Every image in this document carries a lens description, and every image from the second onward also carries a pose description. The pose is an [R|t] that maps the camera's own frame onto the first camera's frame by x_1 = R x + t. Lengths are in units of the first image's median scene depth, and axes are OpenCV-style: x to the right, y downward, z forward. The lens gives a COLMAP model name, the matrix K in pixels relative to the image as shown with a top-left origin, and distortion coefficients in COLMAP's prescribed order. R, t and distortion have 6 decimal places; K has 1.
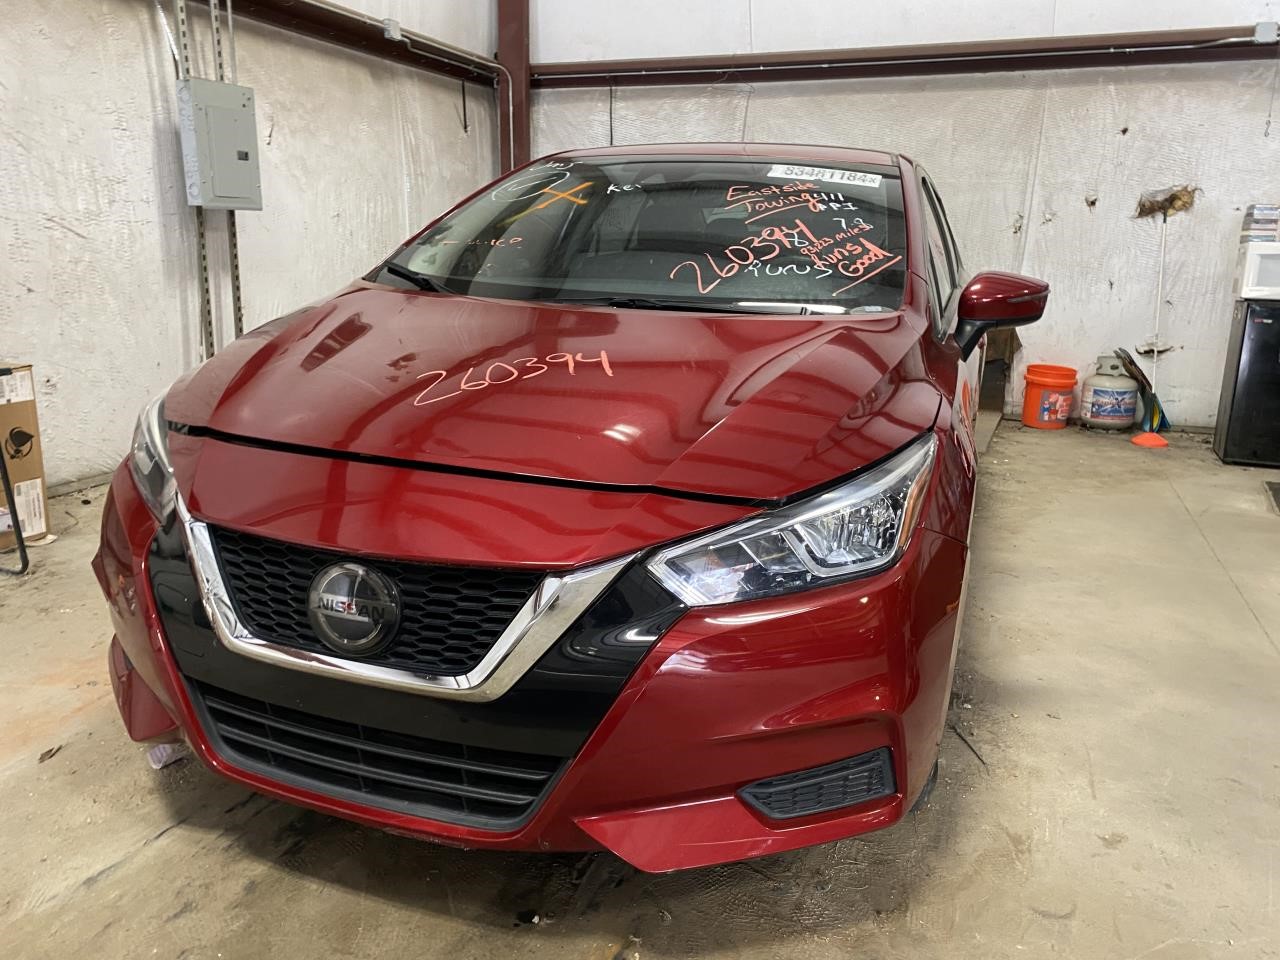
lens RADIAL K [[969.6, 0, 640.5], [0, 969.6, 482.2], [0, 0, 1]] dist [0.004587, -0.001421]
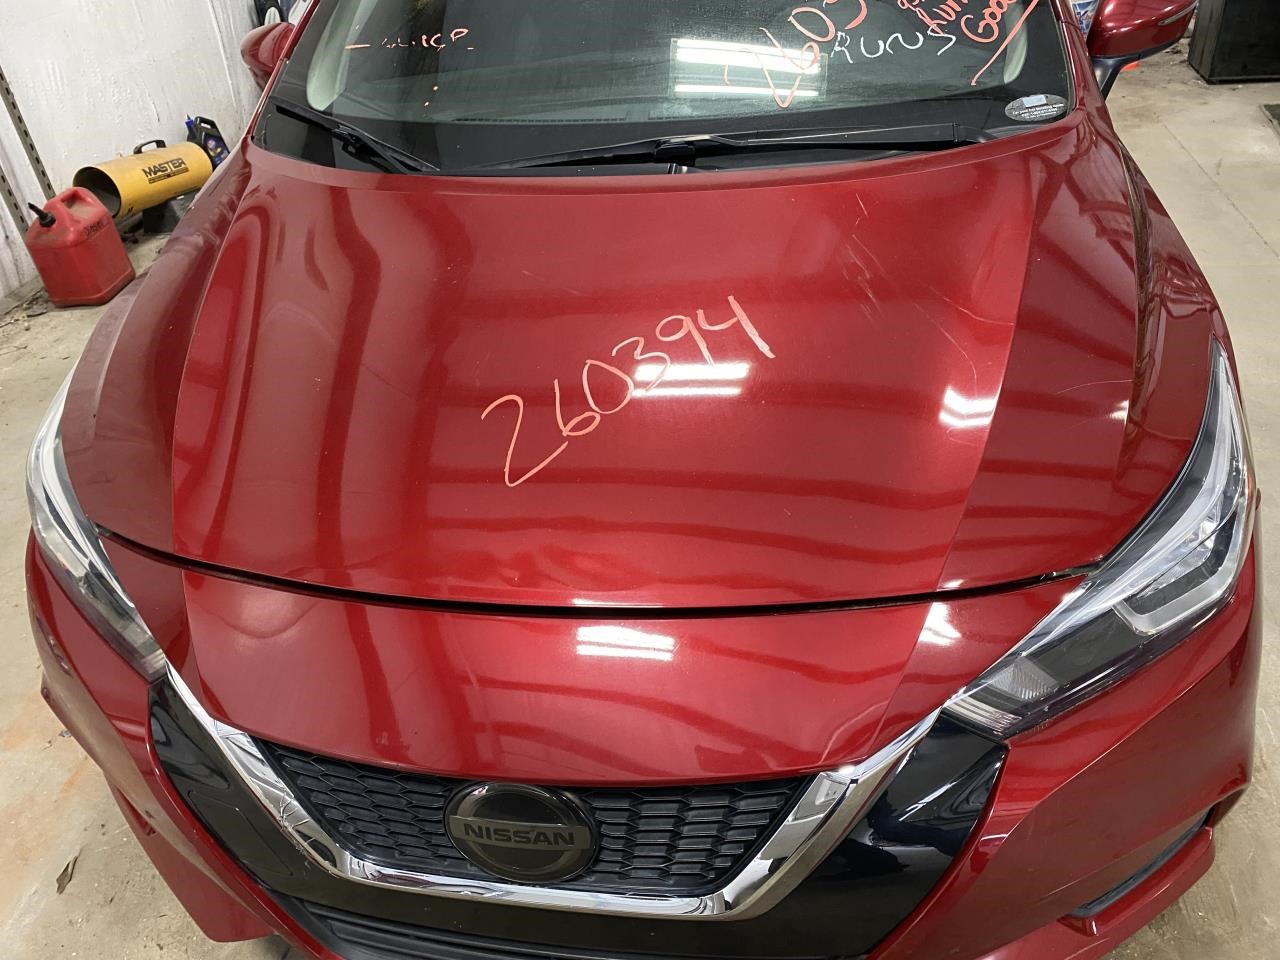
lens RADIAL K [[969.6, 0, 632.4], [0, 969.6, 483.7], [0, 0, 1]] dist [0.004587, -0.001421]
pose [[0.977199, -0.197425, 0.078134, -0.074486], [0.156442, 0.918285, 0.363700, -0.110719], [-0.143552, -0.343185, 0.928233, 0.147411]]
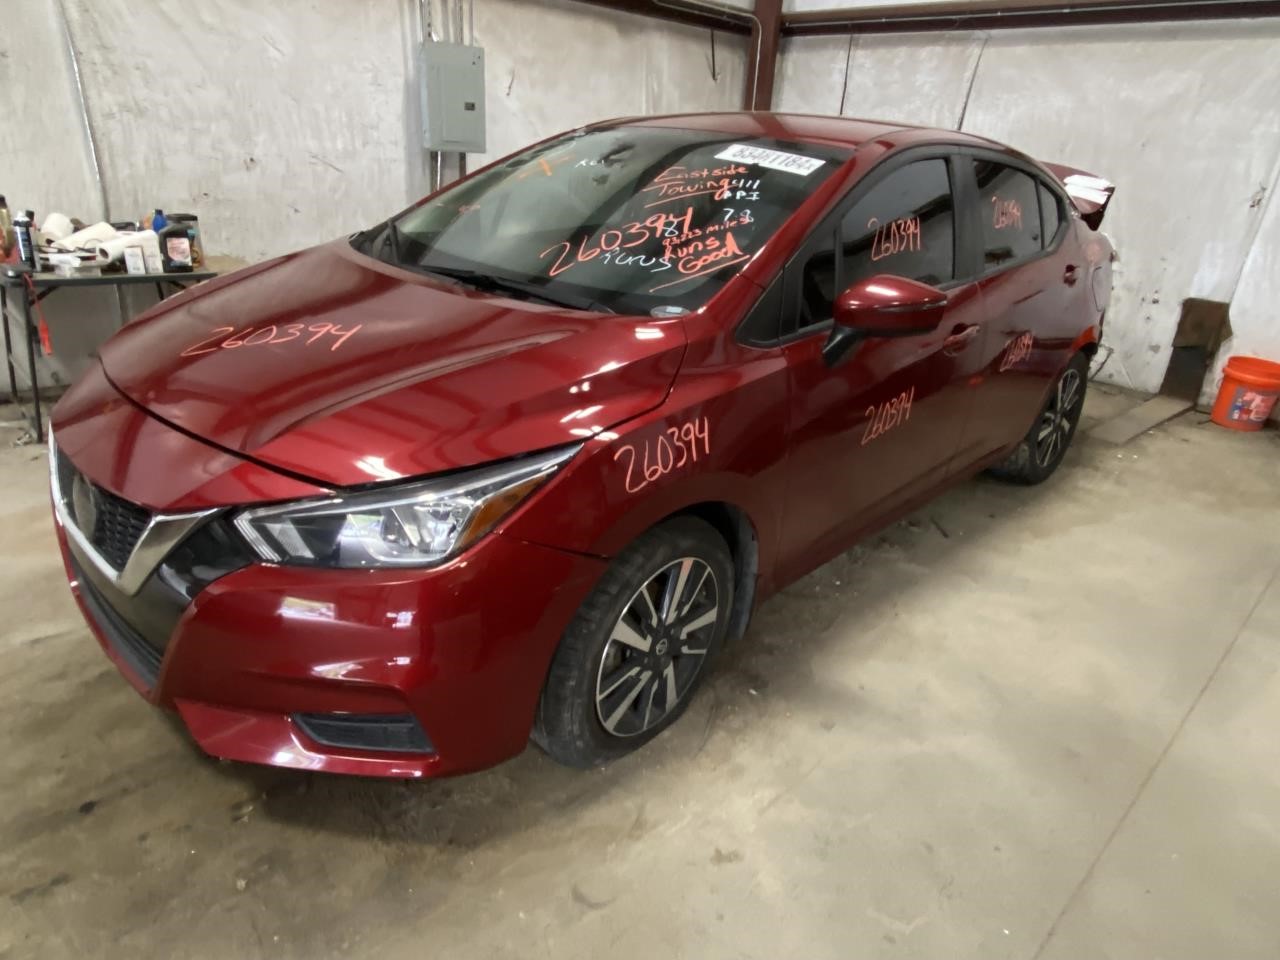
lens RADIAL K [[809.7, 0, 640.7], [0, 809.7, 495.0], [0, 0, 1]] dist [0.016229, -0.017877]
pose [[0.909808, 0.196102, -0.365778, 0.276912], [-0.141329, 0.975045, 0.171214, -0.063528], [0.390225, -0.104077, 0.914818, 0.088238]]
